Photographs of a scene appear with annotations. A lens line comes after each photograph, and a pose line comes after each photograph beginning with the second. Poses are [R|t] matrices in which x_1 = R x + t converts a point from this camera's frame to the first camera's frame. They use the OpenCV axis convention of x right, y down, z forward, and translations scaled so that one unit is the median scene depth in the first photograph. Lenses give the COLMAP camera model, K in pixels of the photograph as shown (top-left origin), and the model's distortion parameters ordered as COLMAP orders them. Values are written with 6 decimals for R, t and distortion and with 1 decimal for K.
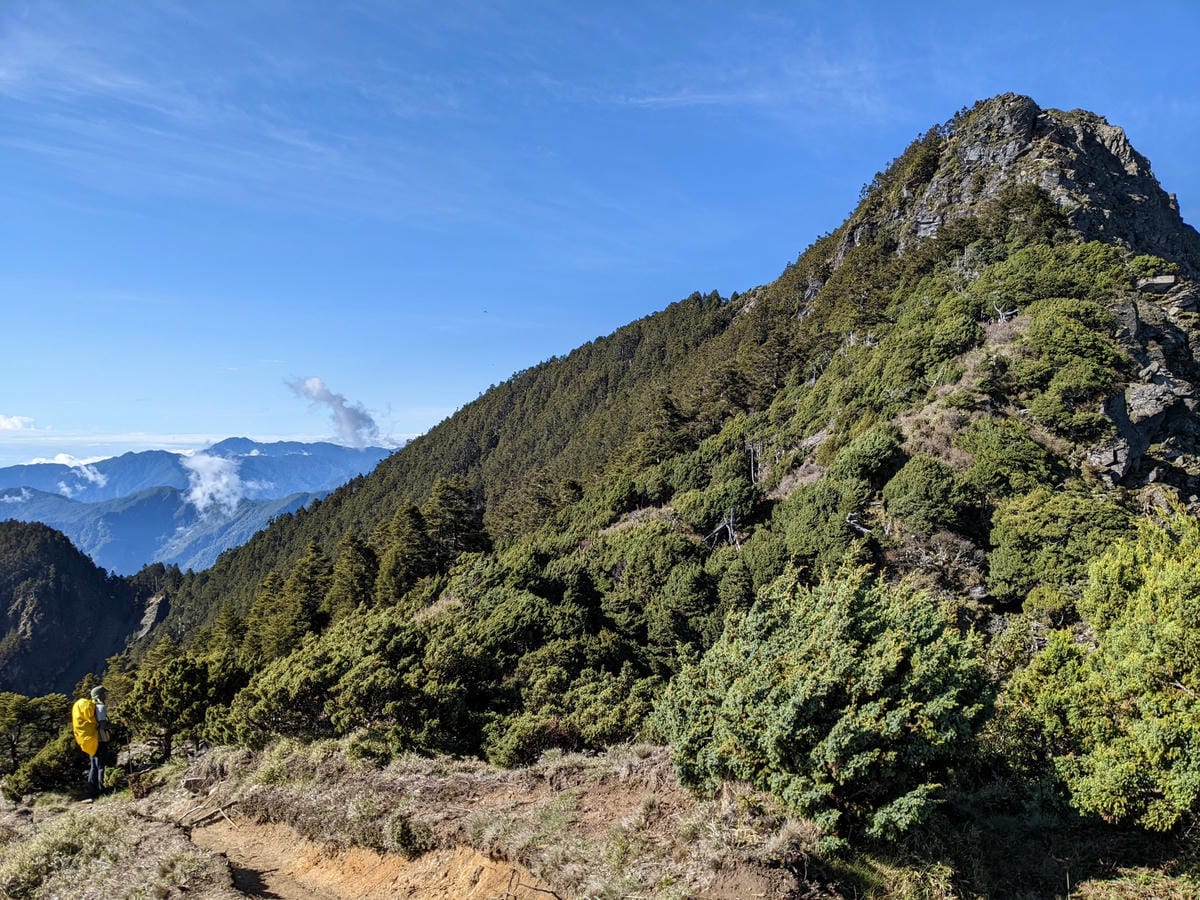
lens RADIAL K [[938.0, 0, 600.0], [0, 938.0, 453.6], [0, 0, 1]] dist [0.041452, -0.052988]
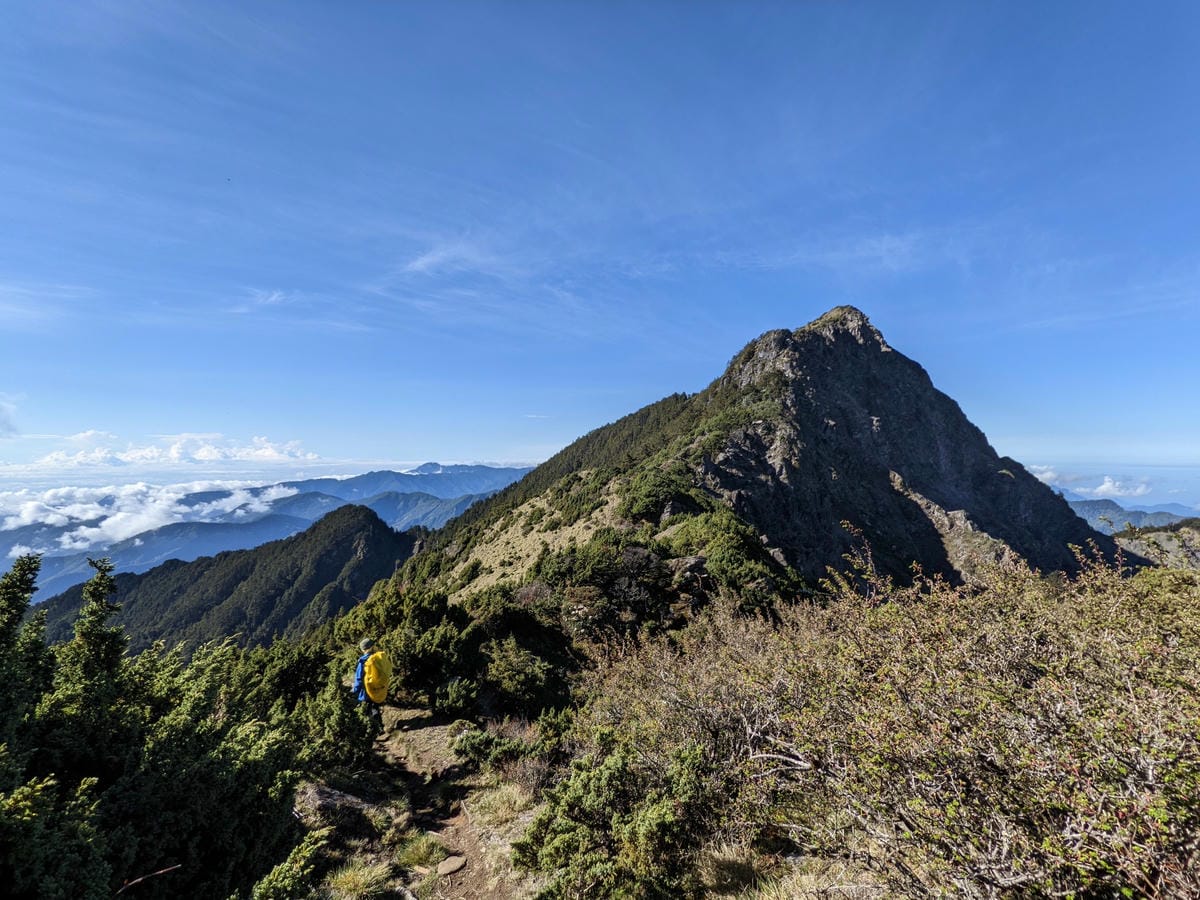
lens RADIAL K [[938.0, 0, 599.4], [0, 938.0, 447.8], [0, 0, 1]] dist [0.041452, -0.052988]
pose [[0.995967, -0.009103, -0.089258, 0.119132], [0.006743, 0.999621, -0.026703, 0.005542], [0.089467, 0.025993, 0.995651, -1.092232]]
